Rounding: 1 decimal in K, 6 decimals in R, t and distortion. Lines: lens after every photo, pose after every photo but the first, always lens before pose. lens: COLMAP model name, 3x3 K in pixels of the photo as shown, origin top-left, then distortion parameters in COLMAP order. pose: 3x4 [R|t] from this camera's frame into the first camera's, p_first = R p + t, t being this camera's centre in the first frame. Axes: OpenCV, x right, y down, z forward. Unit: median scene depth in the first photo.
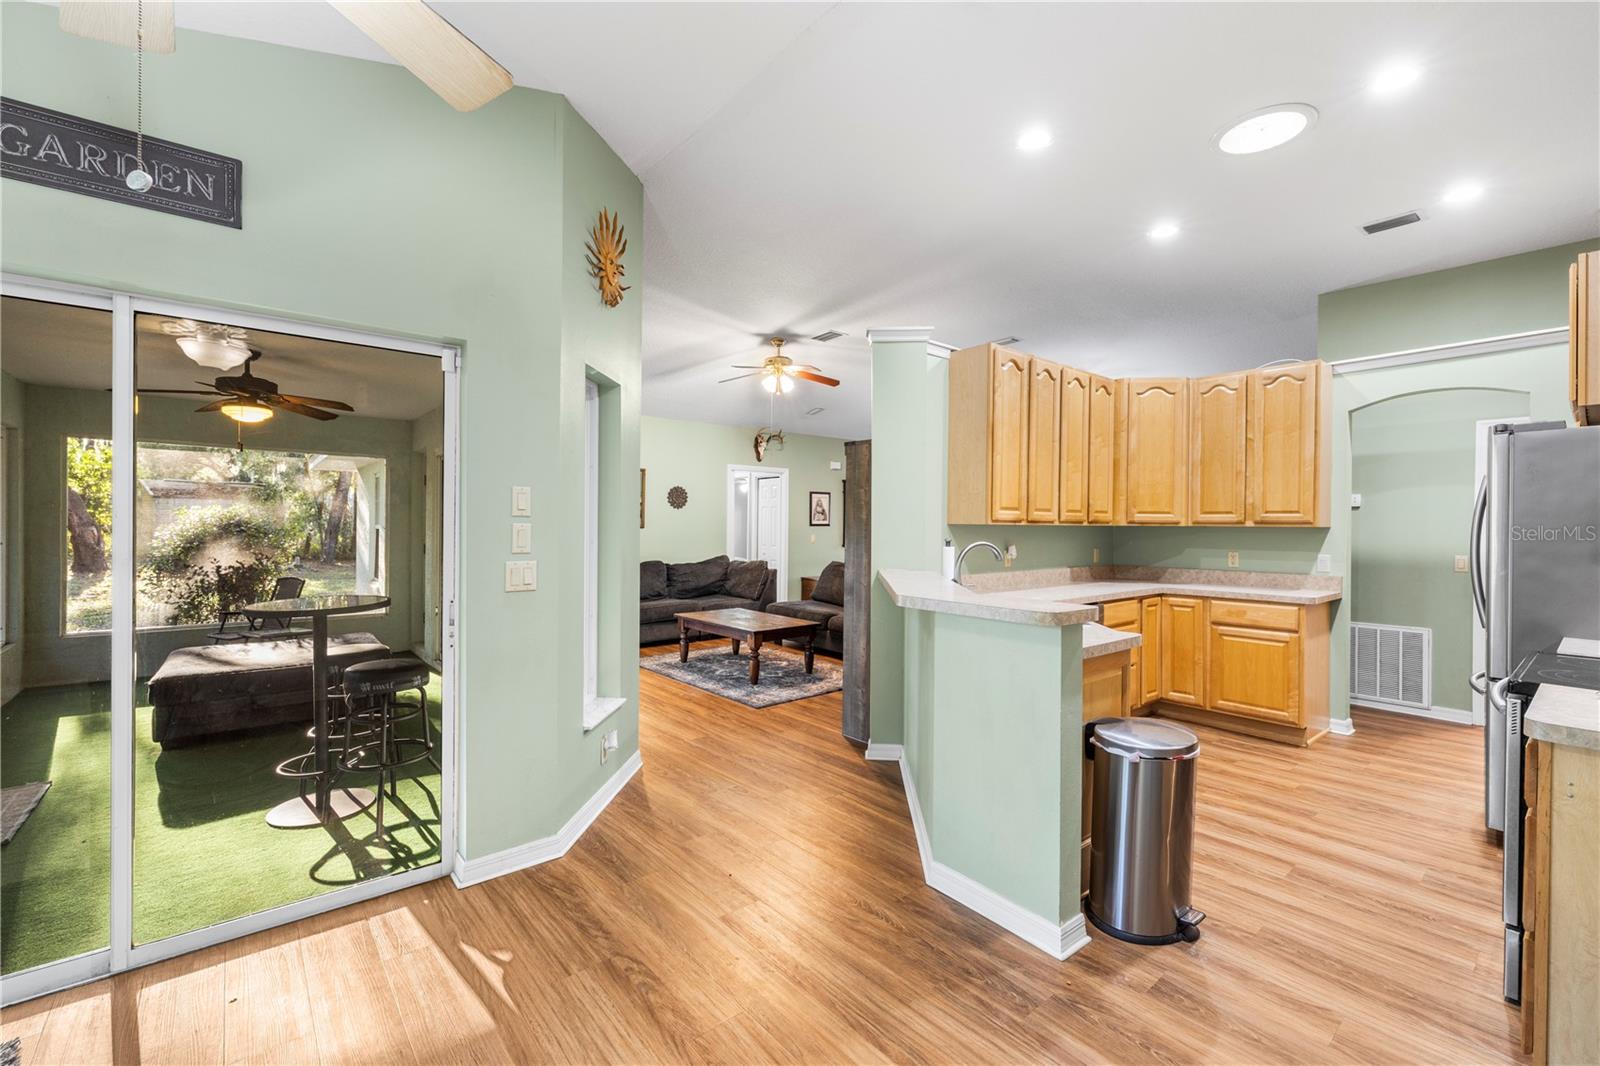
lens RADIAL K [[673.0, 0, 795.6], [0, 673.0, 529.3], [0, 0, 1]] dist [0.001783, -0.001357]
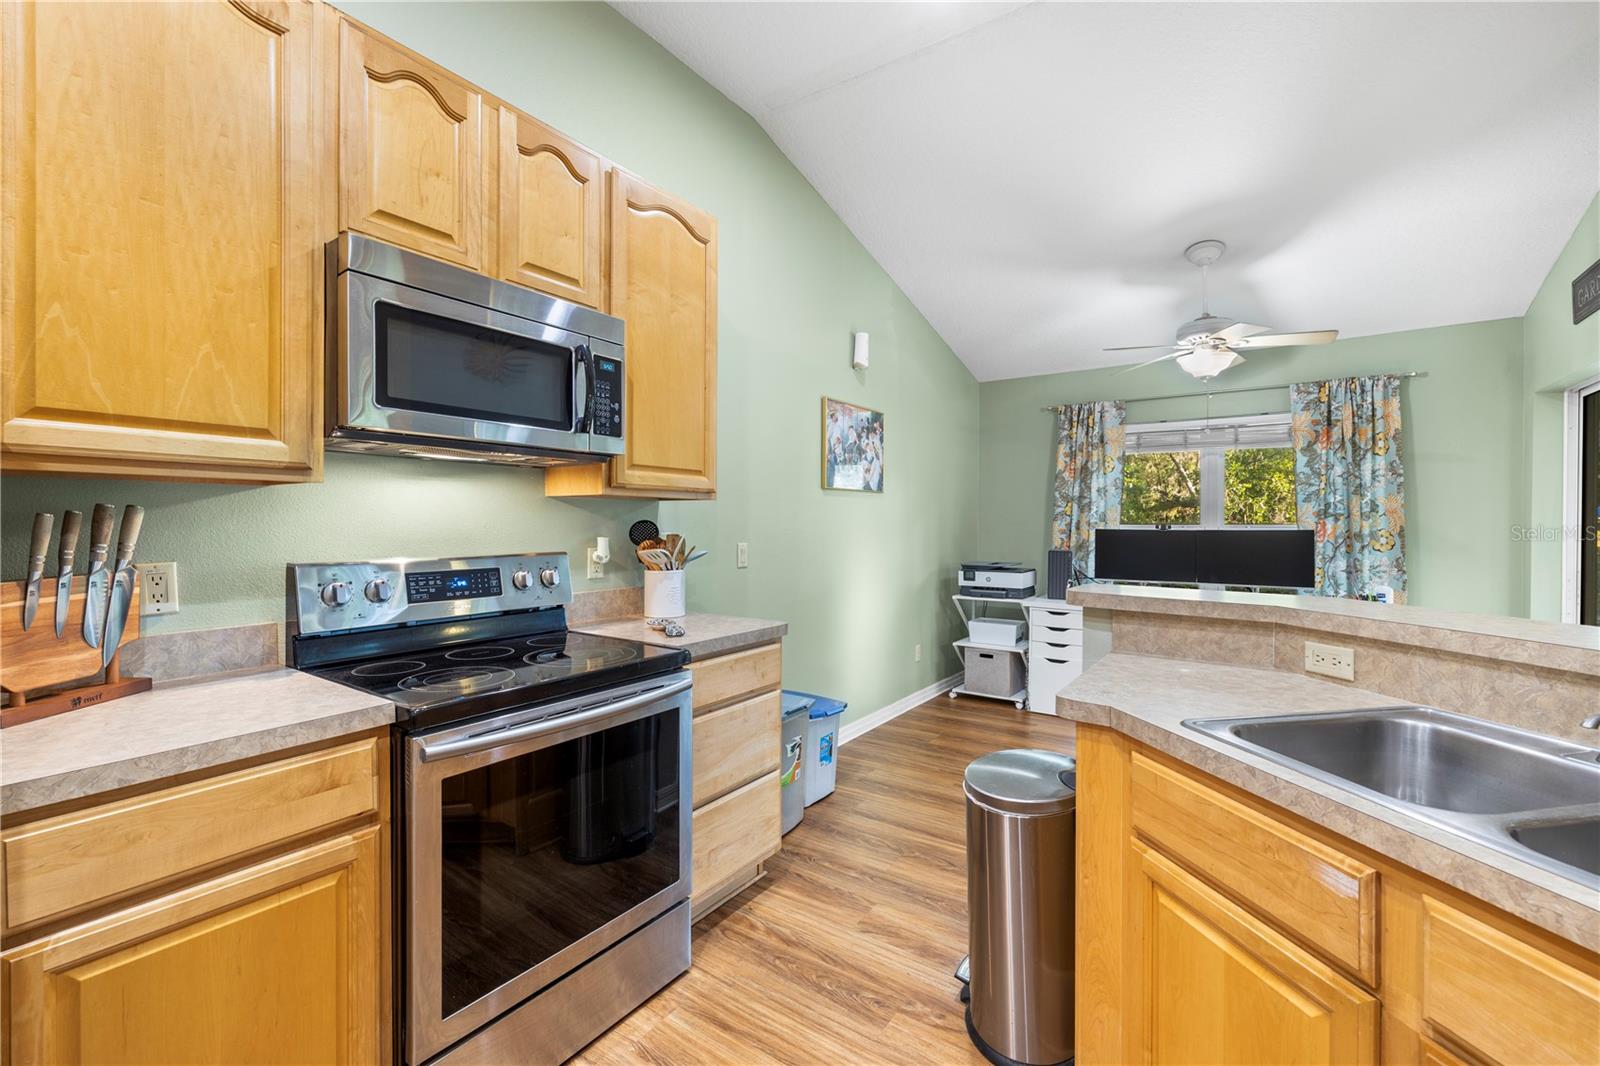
lens RADIAL K [[673.0, 0, 799.2], [0, 673.0, 524.3], [0, 0, 1]] dist [0.001783, -0.001357]
pose [[-0.963721, -0.012883, -0.266600, 0.506100], [-0.015689, 0.999842, 0.008397, 0.011546], [0.266450, 0.012275, -0.963771, 0.862236]]
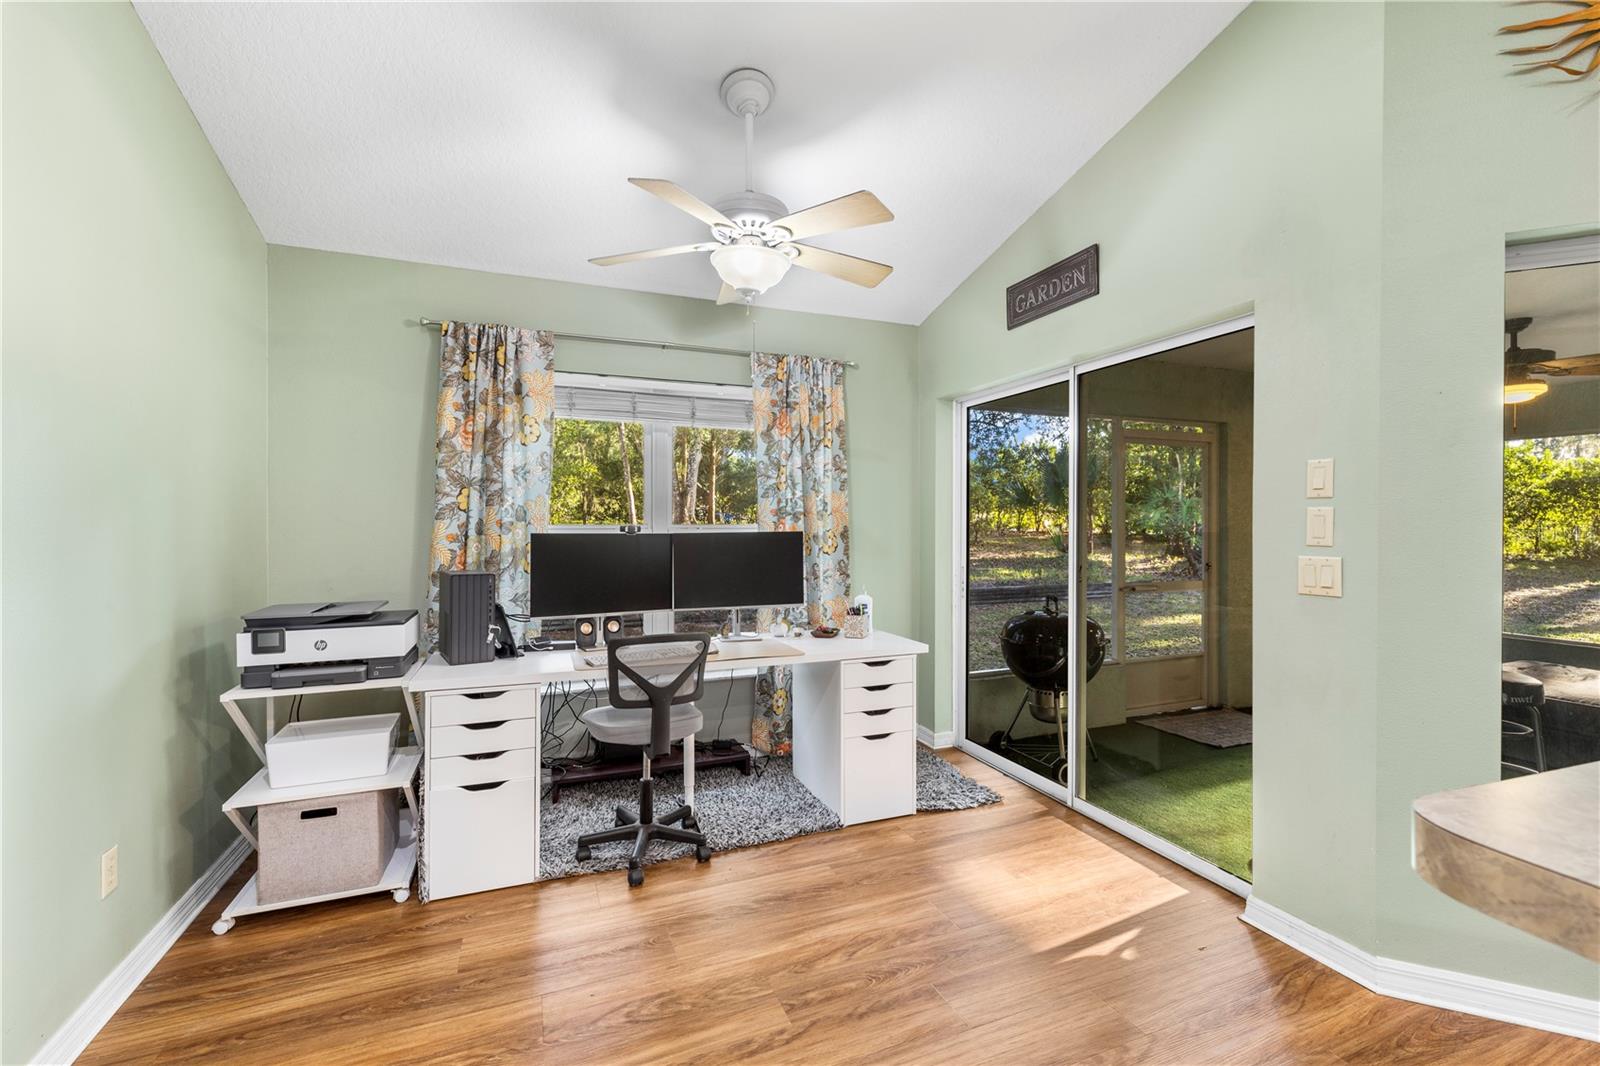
lens RADIAL K [[673.0, 0, 799.1], [0, 673.0, 530.9], [0, 0, 1]] dist [0.001783, -0.001357]
pose [[-0.303318, -0.002345, -0.952887, 0.290845], [-0.012149, 0.999925, 0.001407, 0.014393], [0.952812, 0.012004, -0.303324, 0.386971]]
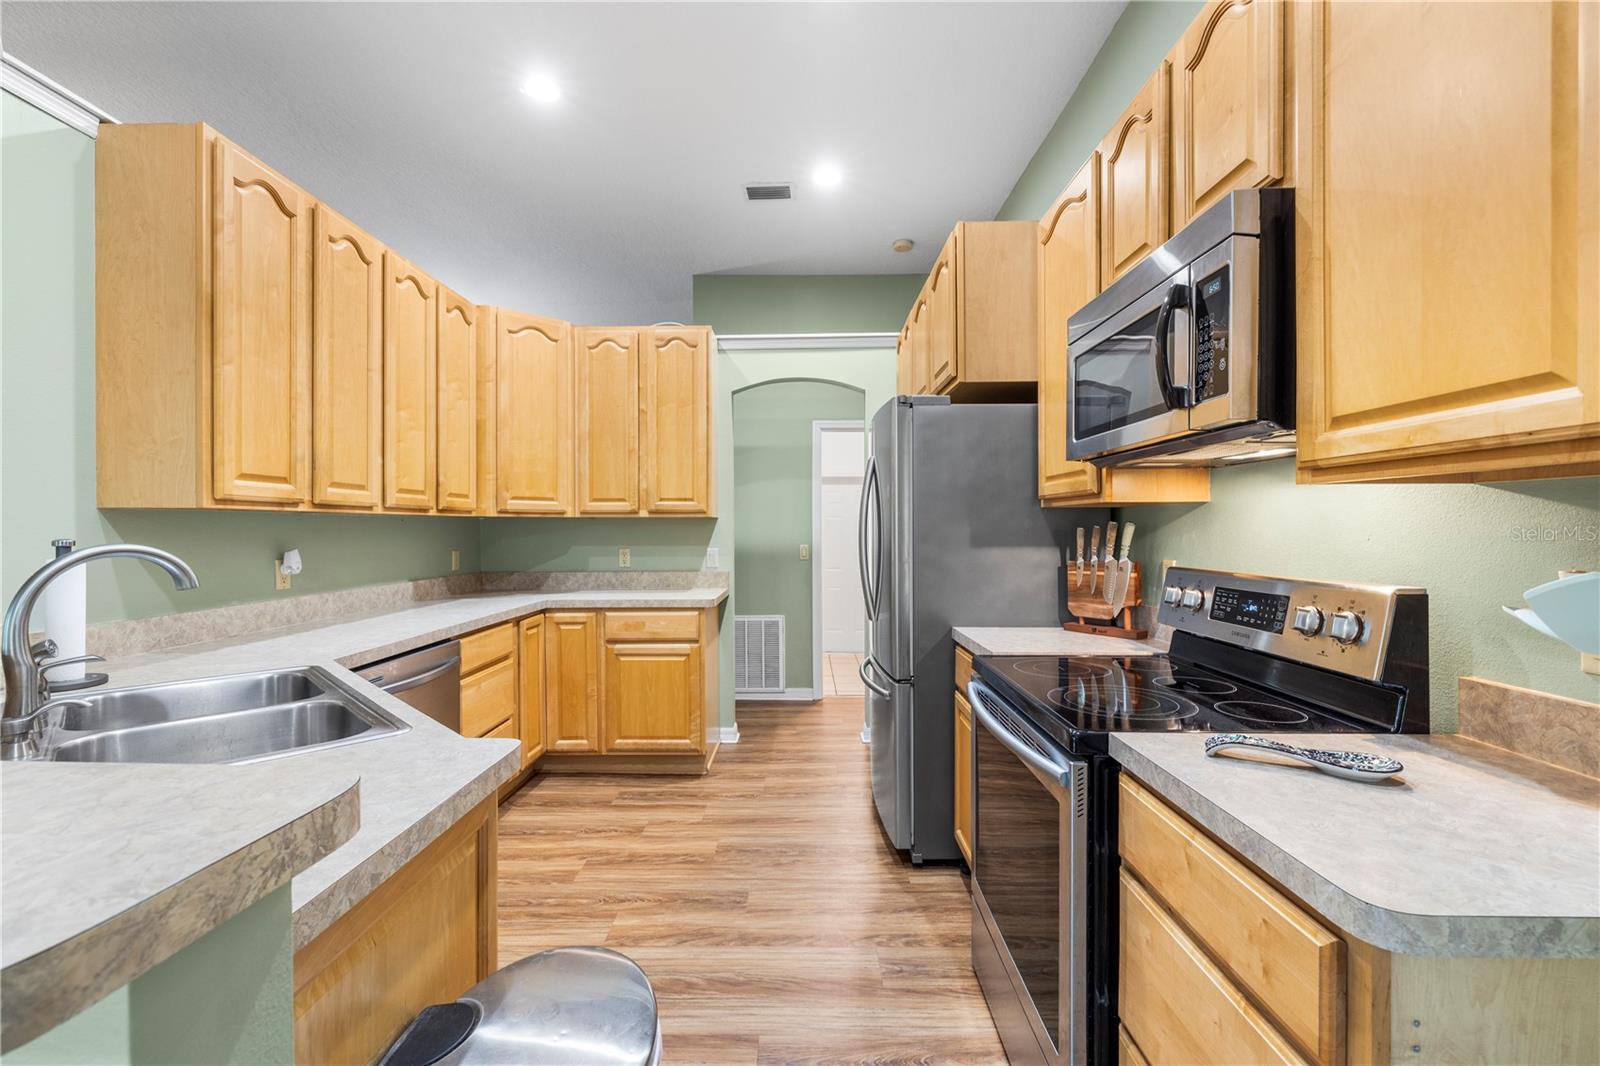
lens RADIAL K [[673.0, 0, 798.7], [0, 673.0, 529.8], [0, 0, 1]] dist [0.001783, -0.001357]
pose [[0.645239, -0.012606, 0.763877, 0.174341], [0.013946, 0.999892, 0.004721, 0.010511], [-0.763854, 0.007607, 0.645345, 0.337043]]
